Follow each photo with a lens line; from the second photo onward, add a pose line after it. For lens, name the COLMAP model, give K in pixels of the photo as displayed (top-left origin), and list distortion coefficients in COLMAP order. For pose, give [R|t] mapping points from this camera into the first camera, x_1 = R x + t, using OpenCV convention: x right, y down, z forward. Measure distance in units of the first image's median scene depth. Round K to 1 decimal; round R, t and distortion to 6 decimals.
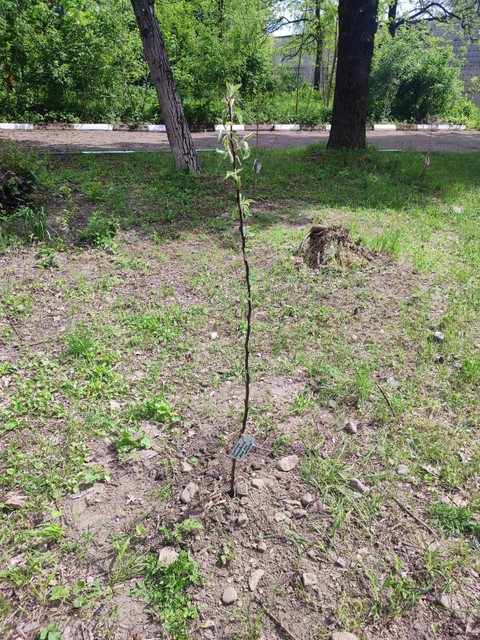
lens RADIAL K [[471.4, 0, 244.7], [0, 471.4, 321.7], [0, 0, 1]] dist [0.003232, 0.000757]
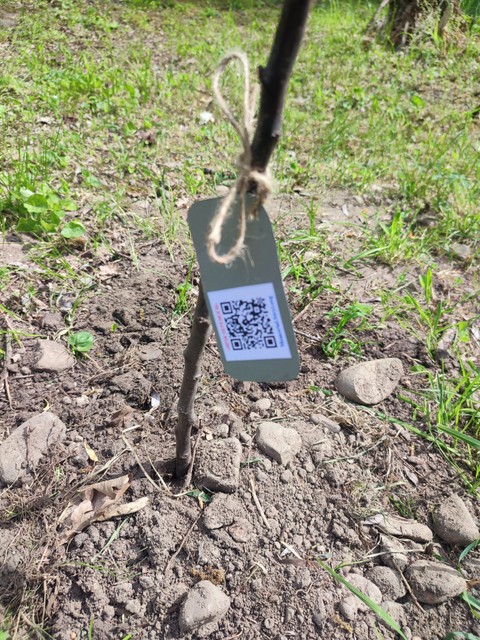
lens RADIAL K [[471.4, 0, 244.7], [0, 471.4, 321.7], [0, 0, 1]] dist [0.003232, 0.000757]
pose [[0.993339, 0.115008, 0.007182, -0.001984], [-0.113927, 0.970817, 0.211034, 0.202975], [0.017298, -0.210447, 0.977452, 0.691229]]
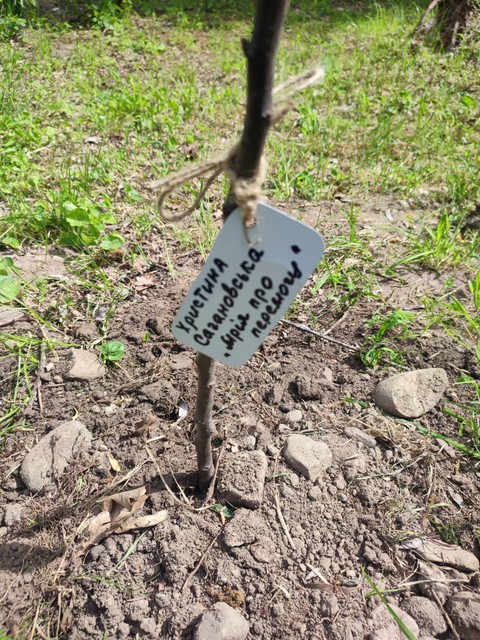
lens RADIAL K [[471.4, 0, 244.7], [0, 471.4, 321.7], [0, 0, 1]] dist [0.003232, 0.000757]
pose [[0.988839, 0.106512, -0.104178, 0.011740], [-0.084806, 0.977286, 0.194215, 0.207051], [0.122498, -0.183212, 0.975411, 0.701324]]
